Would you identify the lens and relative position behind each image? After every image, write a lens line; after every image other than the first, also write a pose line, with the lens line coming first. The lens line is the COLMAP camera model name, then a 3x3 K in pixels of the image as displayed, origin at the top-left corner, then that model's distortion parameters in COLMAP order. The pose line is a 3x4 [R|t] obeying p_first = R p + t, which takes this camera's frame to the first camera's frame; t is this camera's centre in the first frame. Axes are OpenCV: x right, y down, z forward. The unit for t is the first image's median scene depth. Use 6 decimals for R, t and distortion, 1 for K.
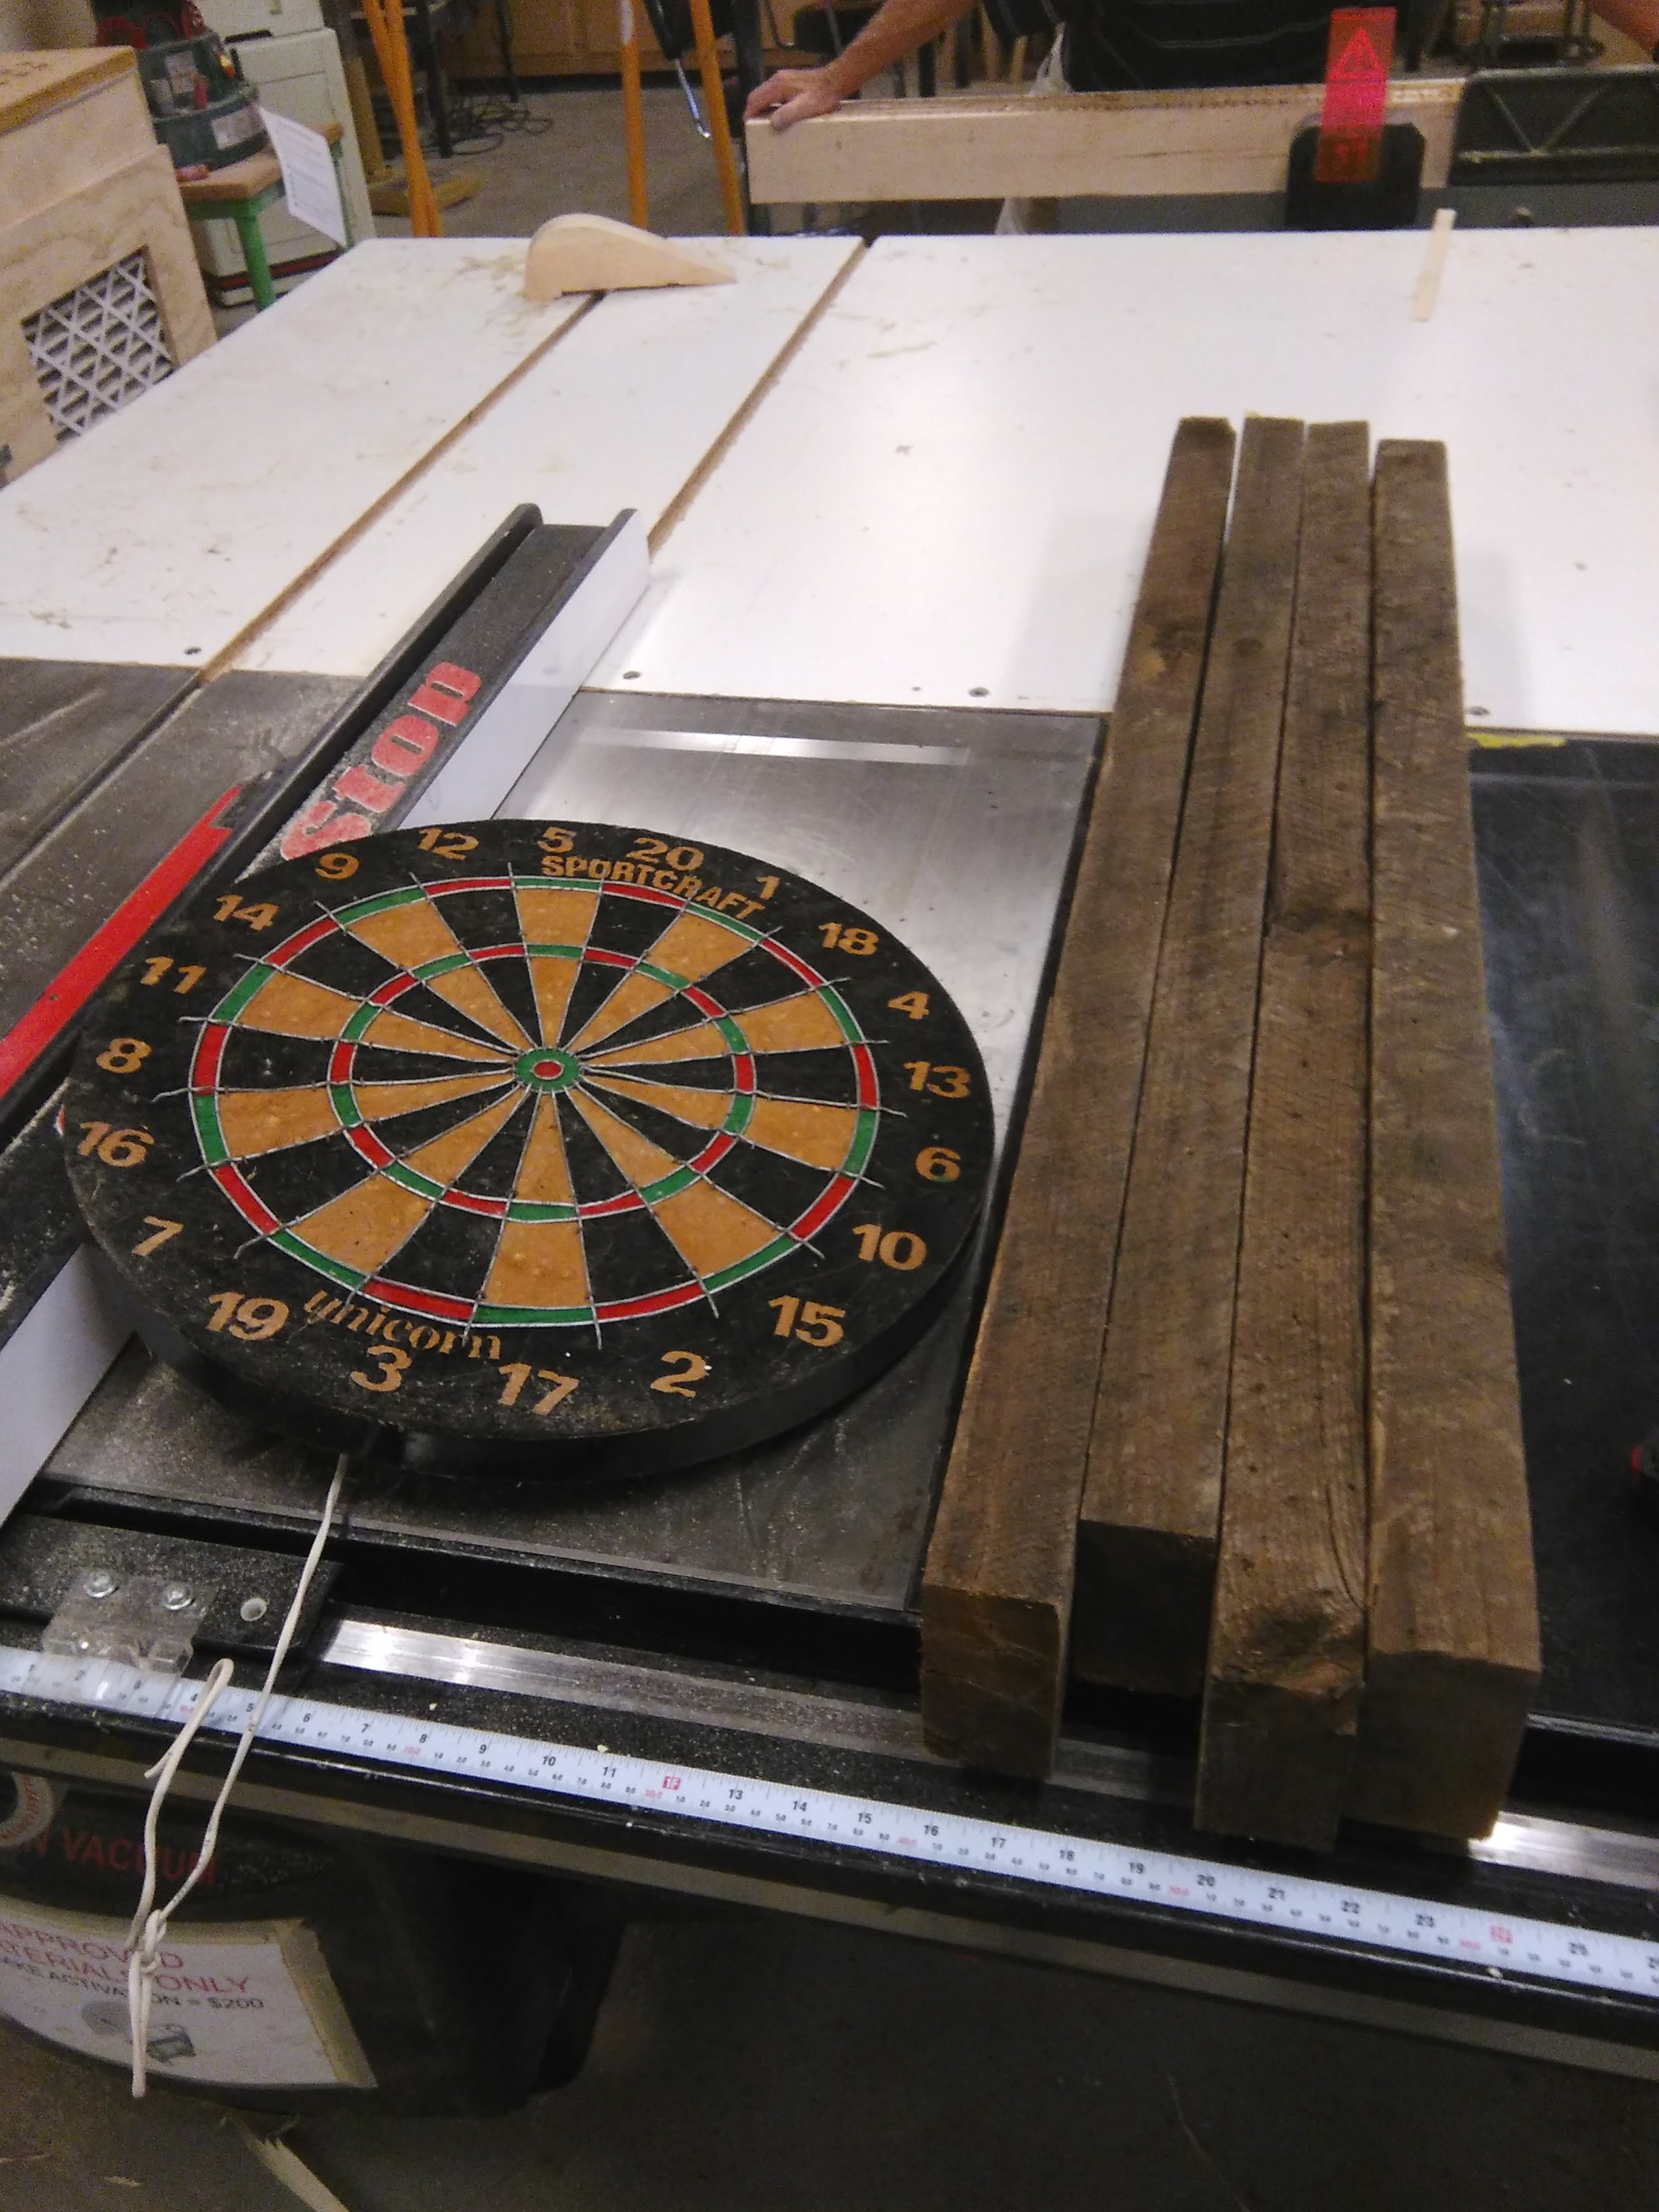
lens RADIAL K [[1947.1, 0, 829.5], [0, 1947.1, 1106.0], [0, 0, 1]] dist [0.011892, 0.003215]
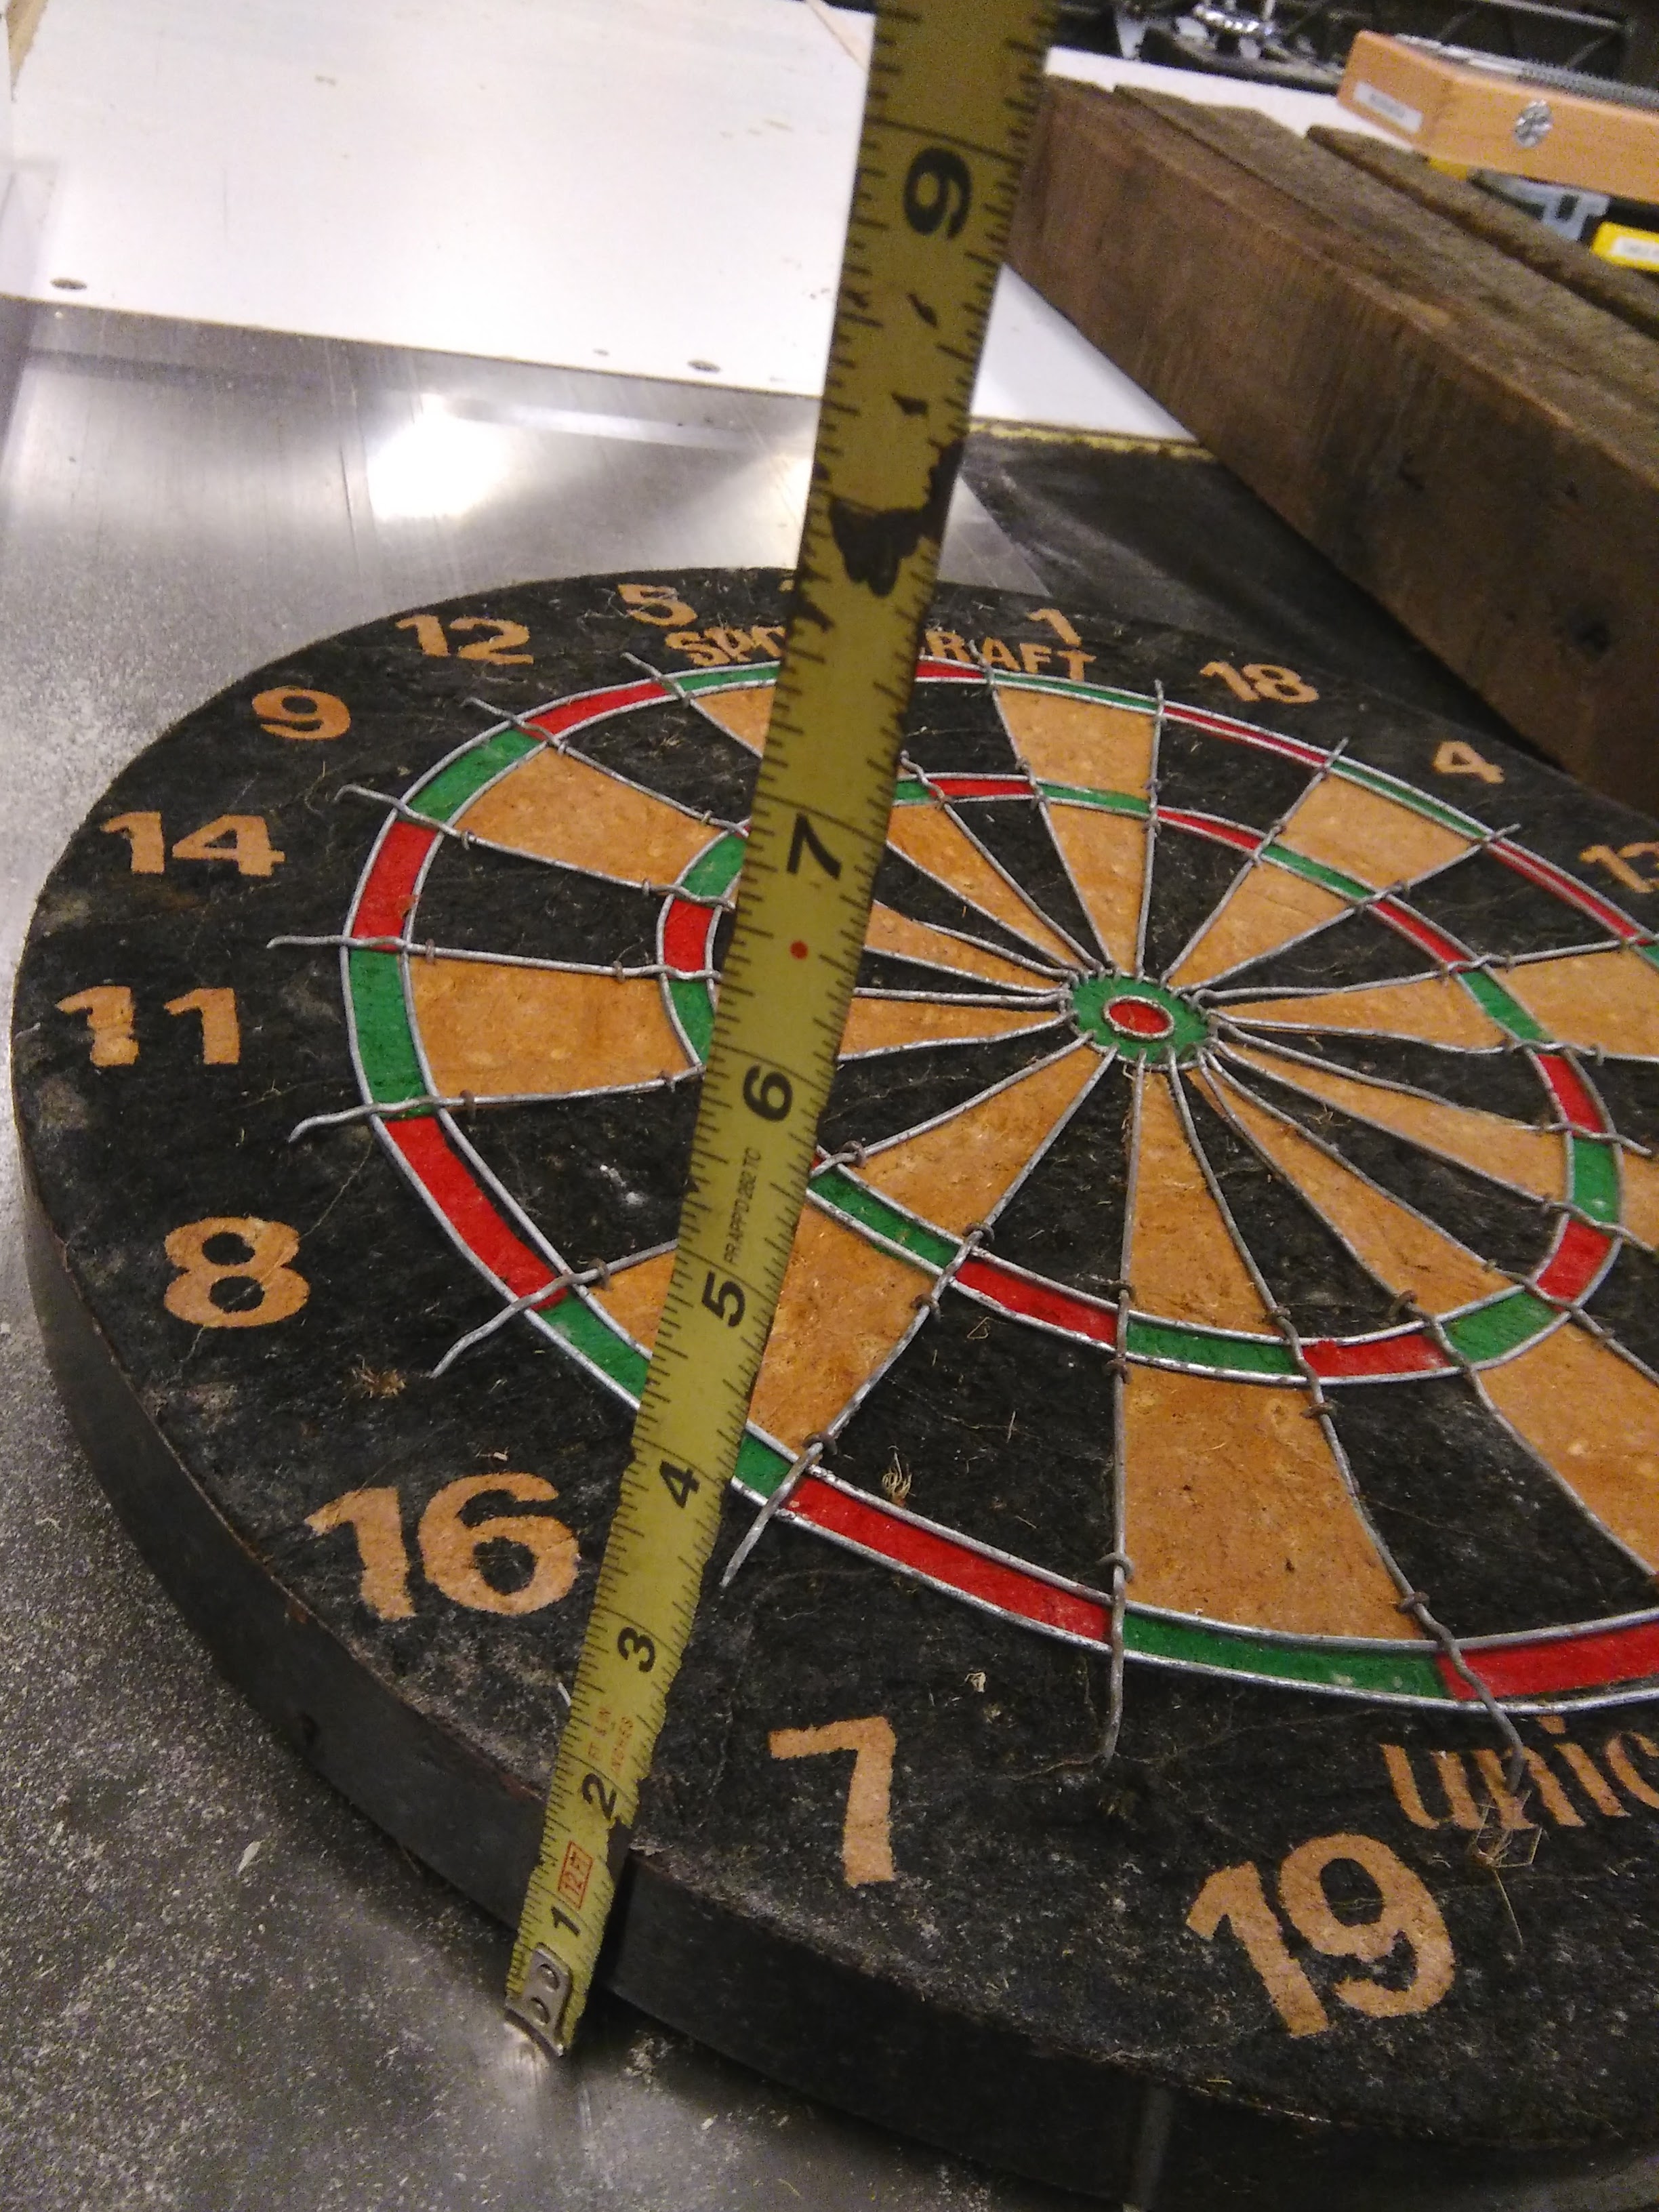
lens RADIAL K [[1947.1, 0, 829.5], [0, 1947.1, 1106.0], [0, 0, 1]] dist [0.011892, 0.003215]
pose [[0.865646, -0.263000, 0.426014, -0.392711], [0.255666, 0.963812, 0.075505, -0.049713], [-0.430455, 0.043557, 0.901560, 0.641713]]
